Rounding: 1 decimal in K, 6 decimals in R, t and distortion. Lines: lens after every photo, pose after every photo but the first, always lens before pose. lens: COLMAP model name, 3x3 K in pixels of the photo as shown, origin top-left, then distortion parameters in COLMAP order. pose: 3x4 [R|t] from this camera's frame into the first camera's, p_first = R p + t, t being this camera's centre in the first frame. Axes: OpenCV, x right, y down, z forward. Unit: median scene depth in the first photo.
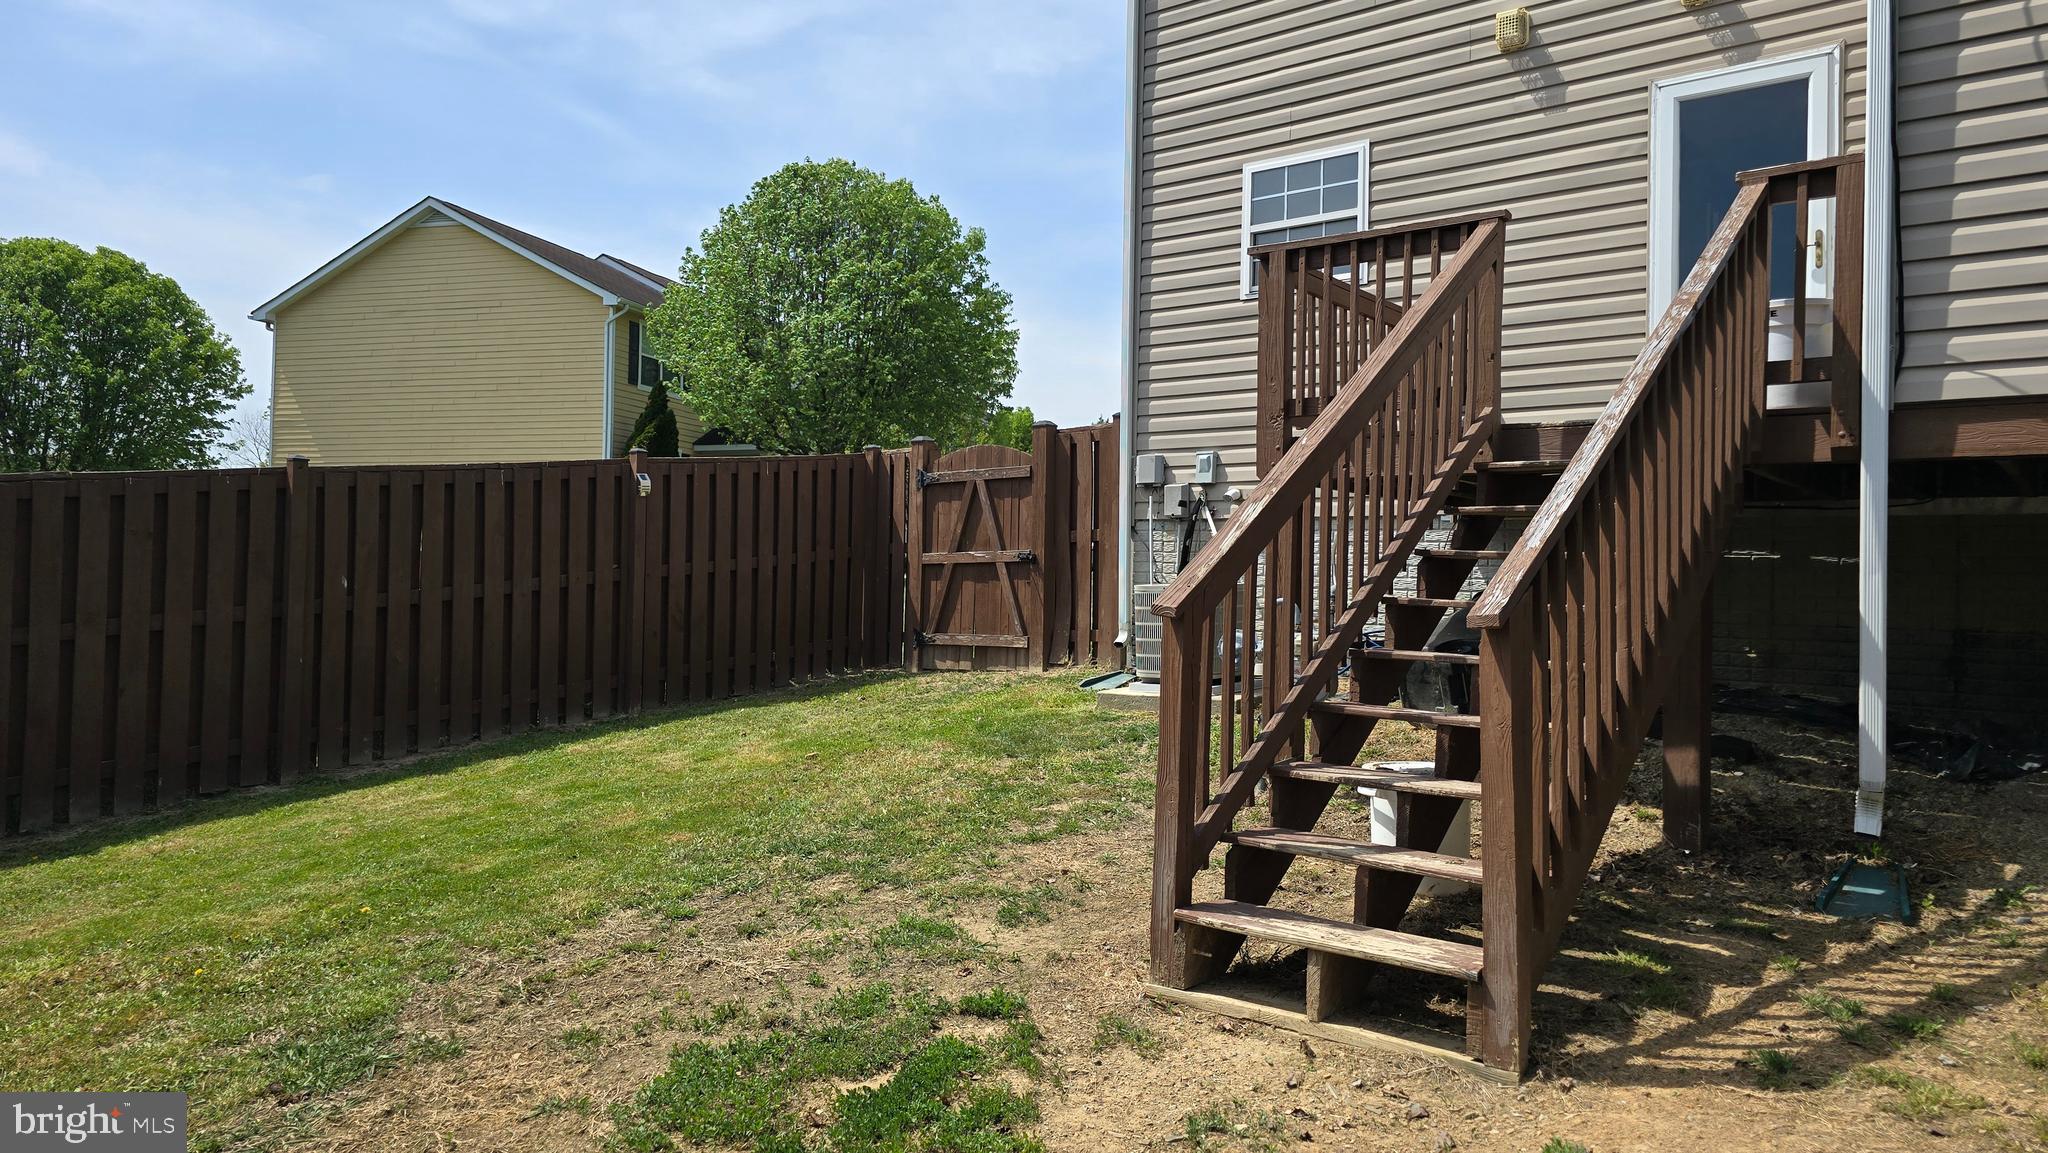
lens RADIAL K [[1344.8, 0, 1024.0], [0, 1344.8, 576.5], [0, 0, 1]] dist [0.048196, -0.056359]
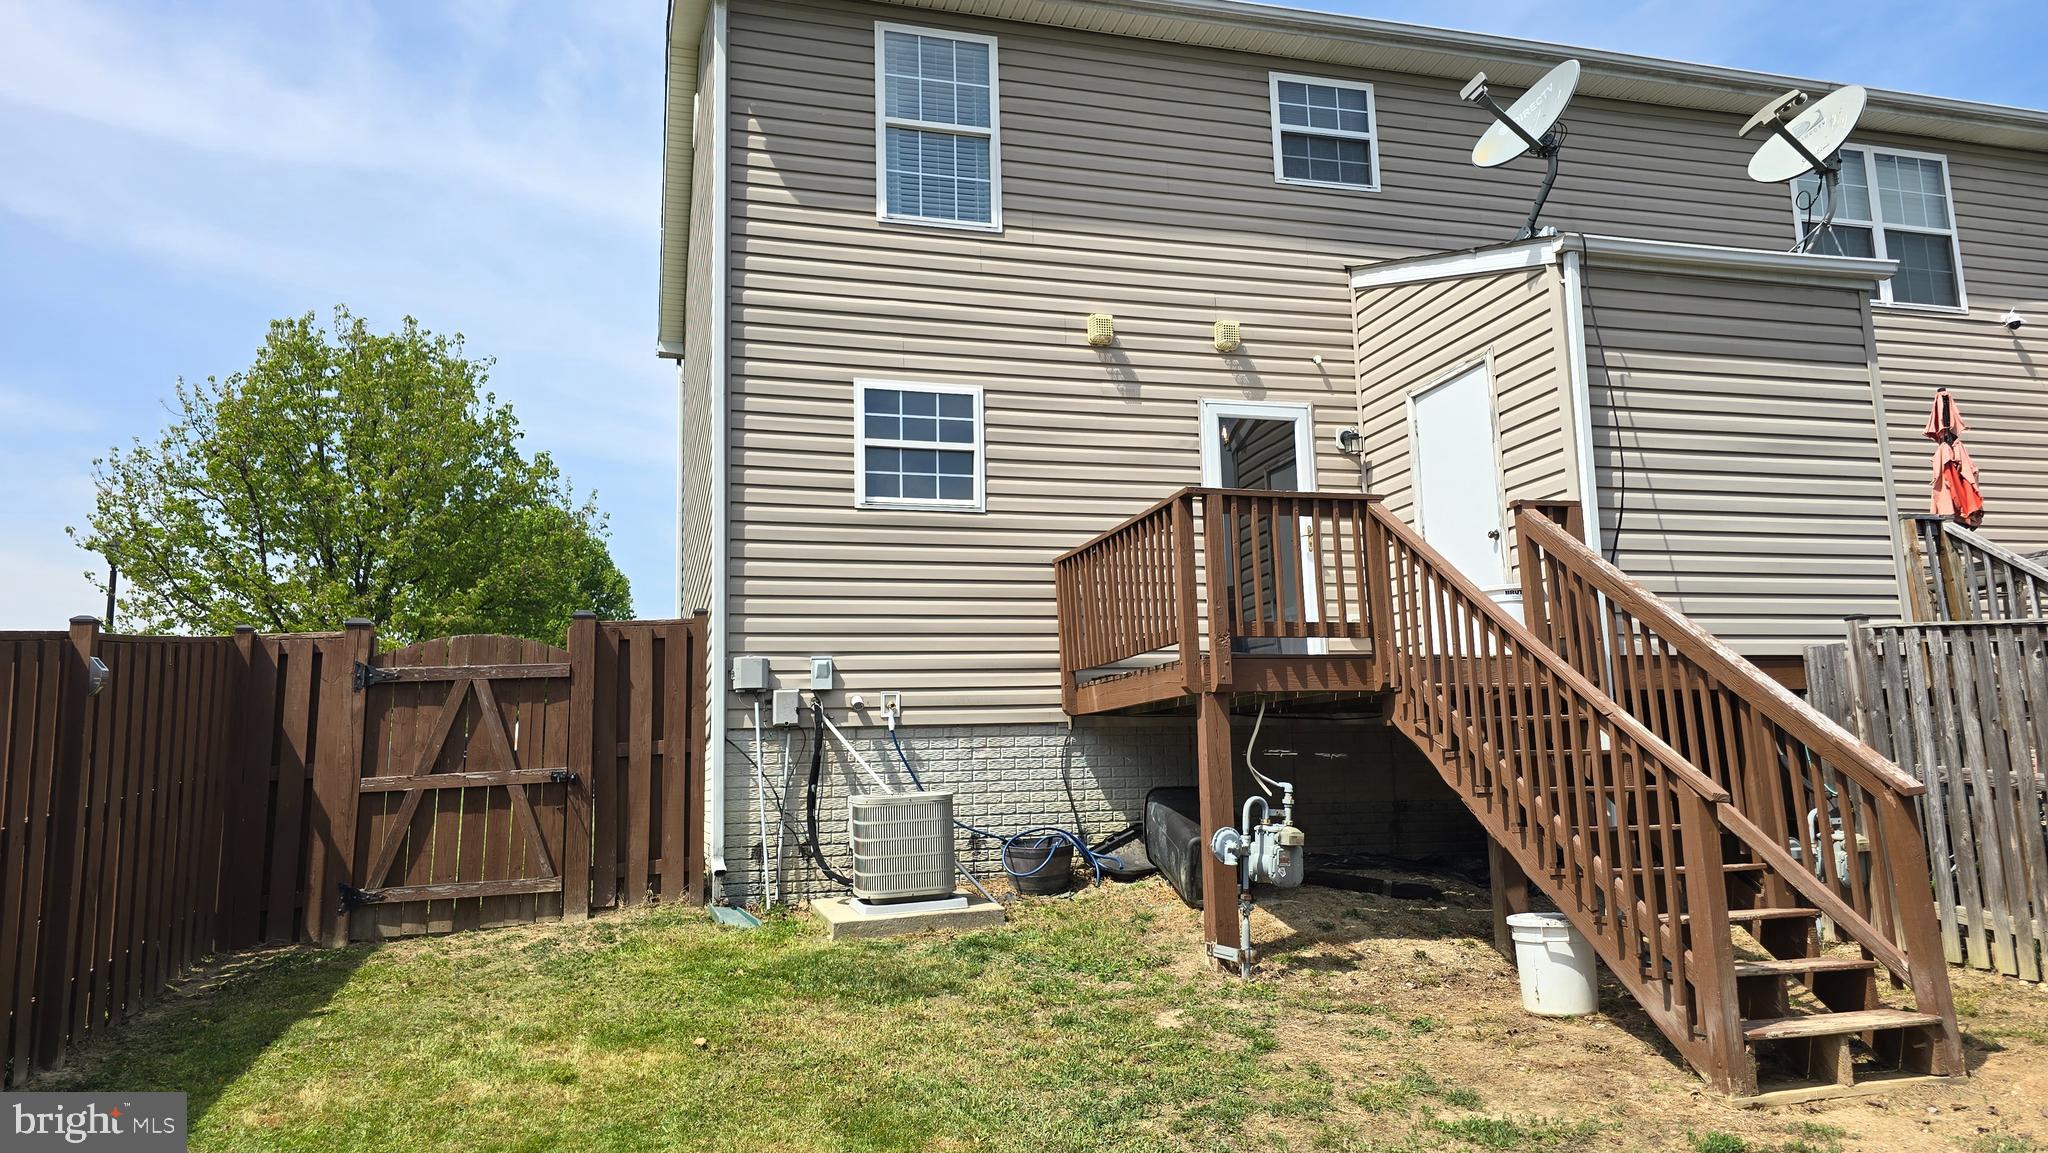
lens RADIAL K [[1344.8, 0, 1024.0], [0, 1344.8, 576.5], [0, 0, 1]] dist [0.048196, -0.056359]
pose [[0.580120, 0.093257, 0.809175, -0.543749], [0.040550, 0.988886, -0.143040, -0.006082], [-0.813521, 0.115792, 0.569891, 0.317671]]
